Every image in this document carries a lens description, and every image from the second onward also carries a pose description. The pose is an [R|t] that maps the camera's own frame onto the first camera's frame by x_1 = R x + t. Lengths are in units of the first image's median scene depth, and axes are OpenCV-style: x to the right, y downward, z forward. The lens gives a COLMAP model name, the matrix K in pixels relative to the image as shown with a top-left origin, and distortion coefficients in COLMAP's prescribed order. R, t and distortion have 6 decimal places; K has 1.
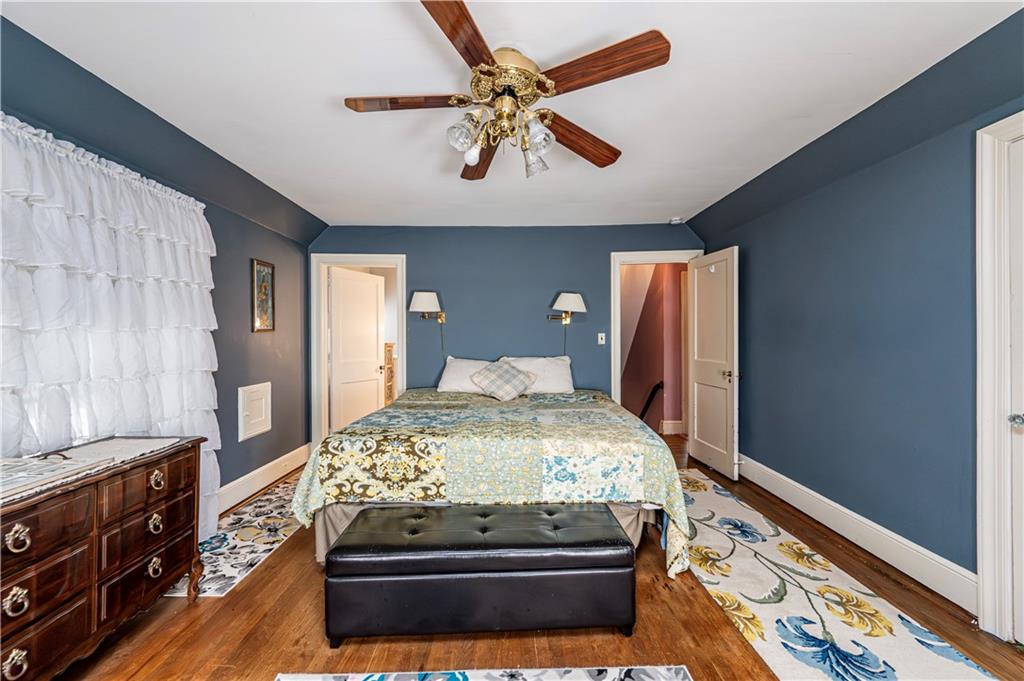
lens RADIAL K [[404.5, 0, 506.0], [0, 404.5, 340.9], [0, 0, 1]] dist [0.000849, 0.000148]
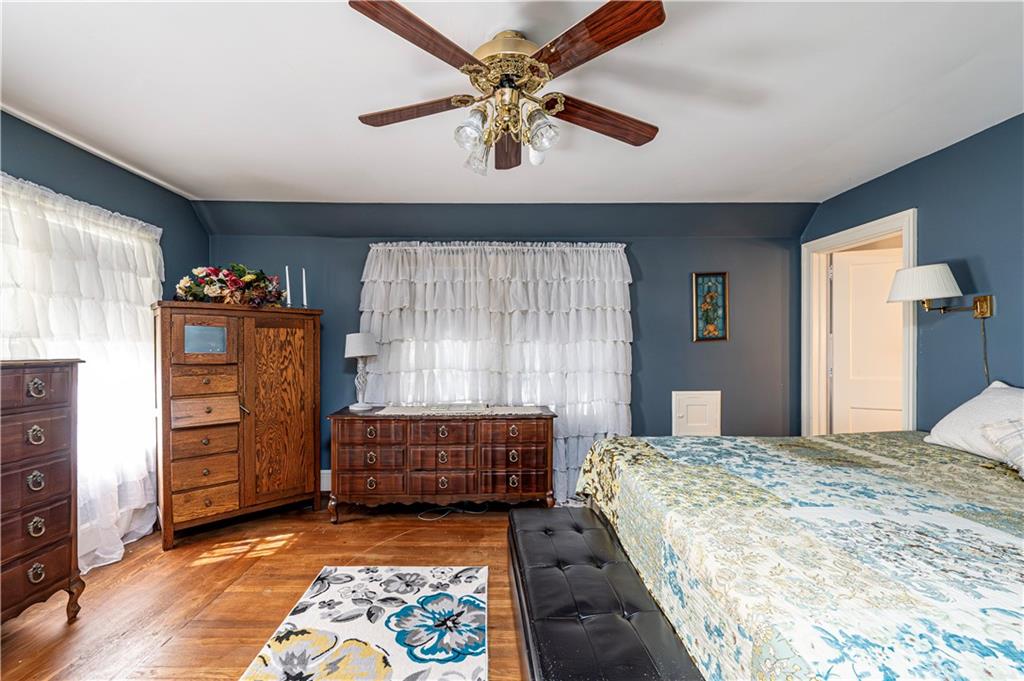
lens RADIAL K [[418.8, 0, 509.7], [0, 418.8, 356.4], [0, 0, 1]] dist [0.000035, 0.000084]
pose [[0.034012, 0.016653, -0.999283, 0.508074], [-0.000243, 0.999861, 0.016654, -0.000070], [0.999421, -0.000324, 0.034011, 0.514616]]
